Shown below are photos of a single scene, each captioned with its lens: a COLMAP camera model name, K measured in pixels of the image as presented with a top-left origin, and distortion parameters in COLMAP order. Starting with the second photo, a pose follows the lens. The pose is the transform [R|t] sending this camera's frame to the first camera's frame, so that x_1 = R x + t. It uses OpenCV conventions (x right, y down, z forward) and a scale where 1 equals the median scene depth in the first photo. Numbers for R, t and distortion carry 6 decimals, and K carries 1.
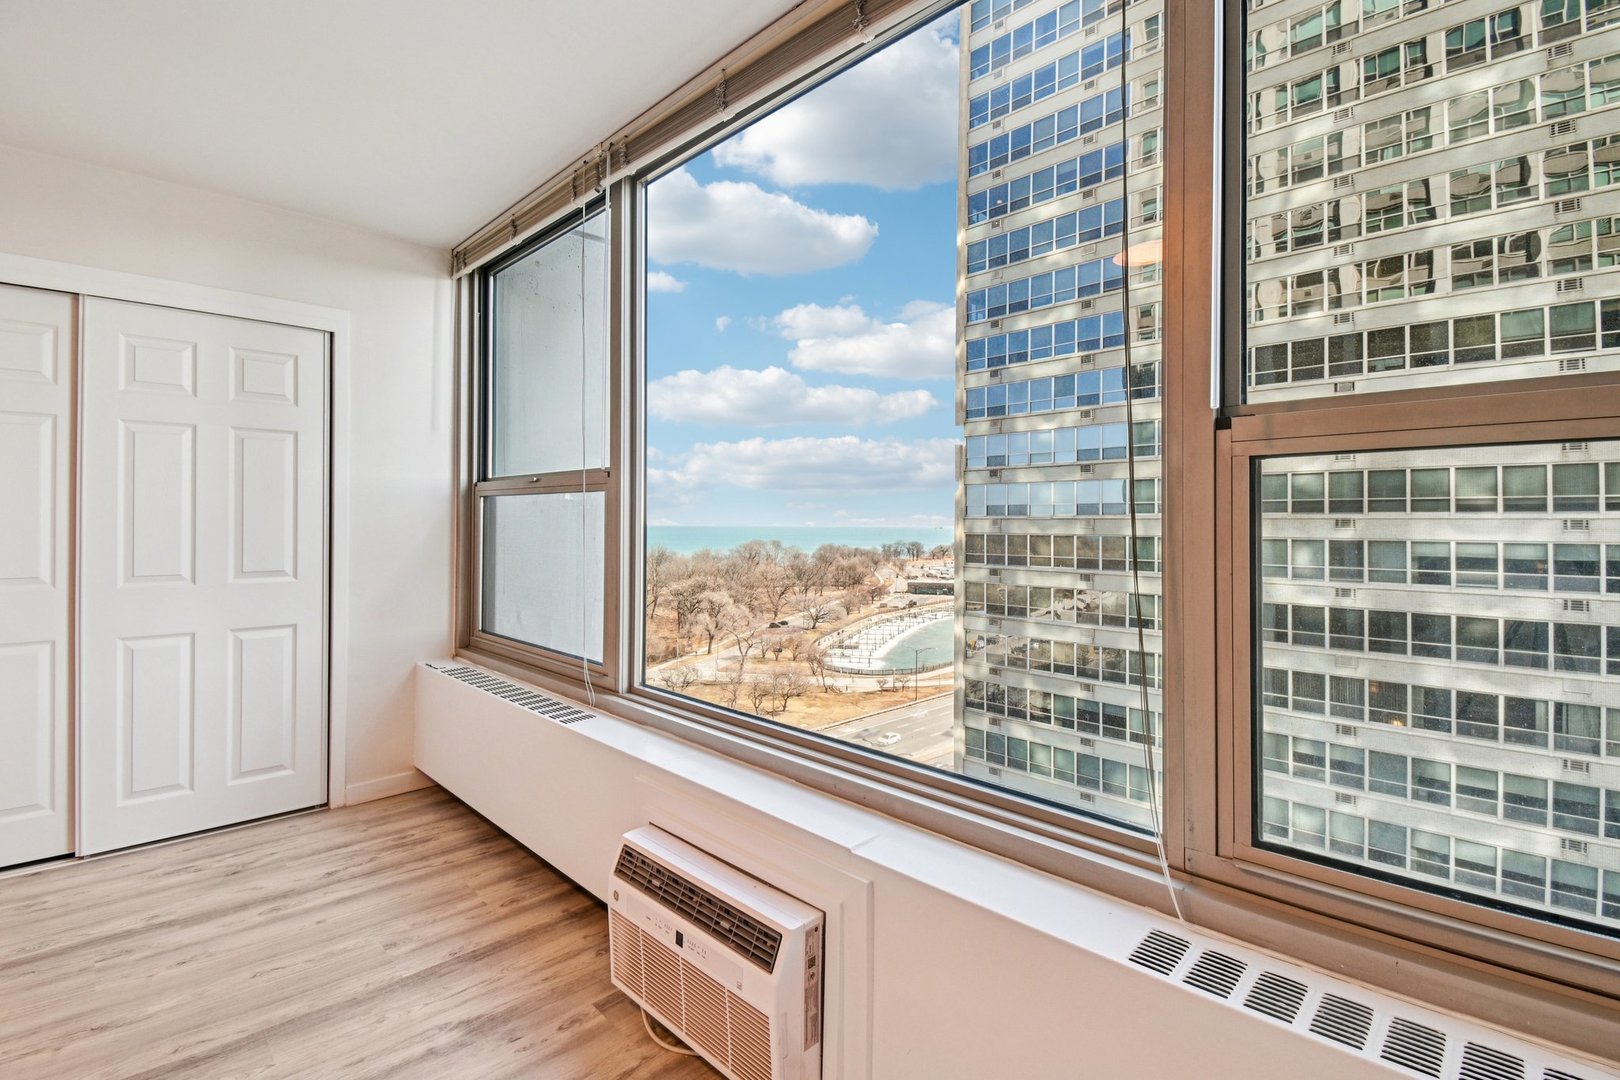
lens RADIAL K [[728.5, 0, 820.5], [0, 728.5, 520.0], [0, 0, 1]] dist [0.005726, -0.019014]
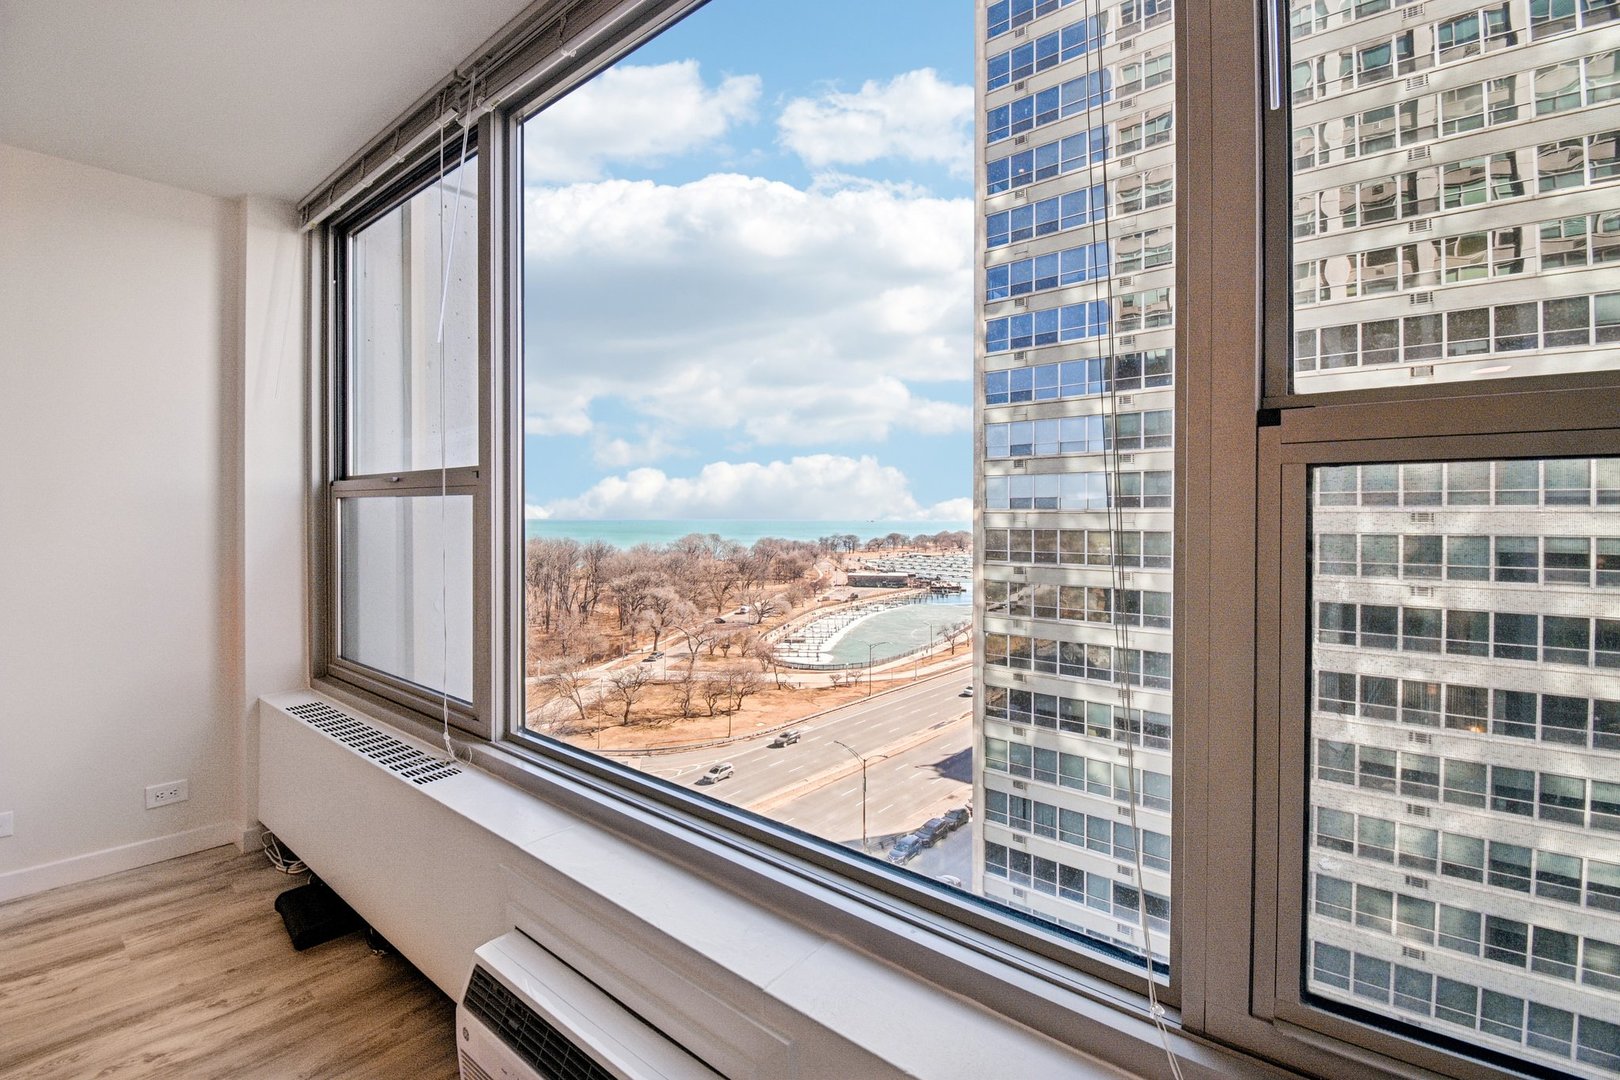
lens RADIAL K [[728.5, 0, 819.6], [0, 728.5, 520.2], [0, 0, 1]] dist [0.005726, -0.019014]
pose [[0.996413, 0.000346, 0.084622, -0.093925], [-0.001149, 0.999955, 0.009439, 0.000159], [-0.084614, -0.009503, 0.996368, 0.097190]]
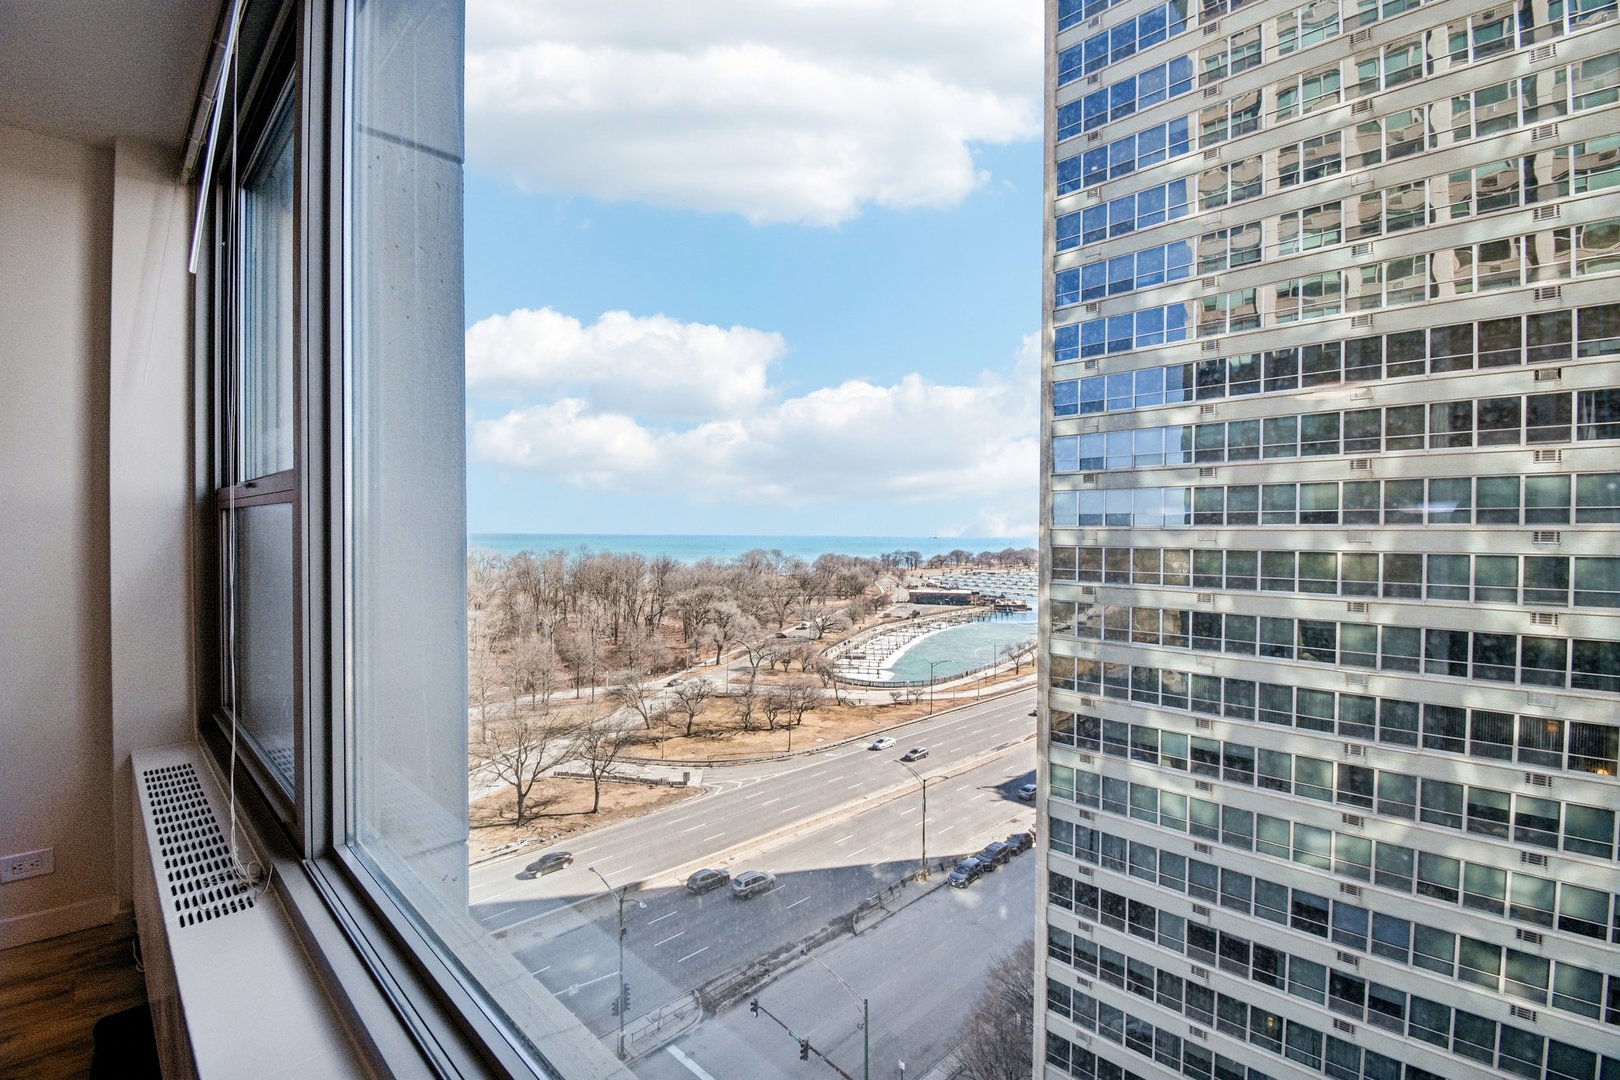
lens RADIAL K [[728.5, 0, 811.8], [0, 728.5, 545.5], [0, 0, 1]] dist [0.005726, -0.019014]
pose [[0.999932, 0.005024, -0.010536, -0.088435], [-0.004785, 0.999733, 0.022606, 0.000053], [0.010647, -0.022554, 0.999689, 0.112881]]
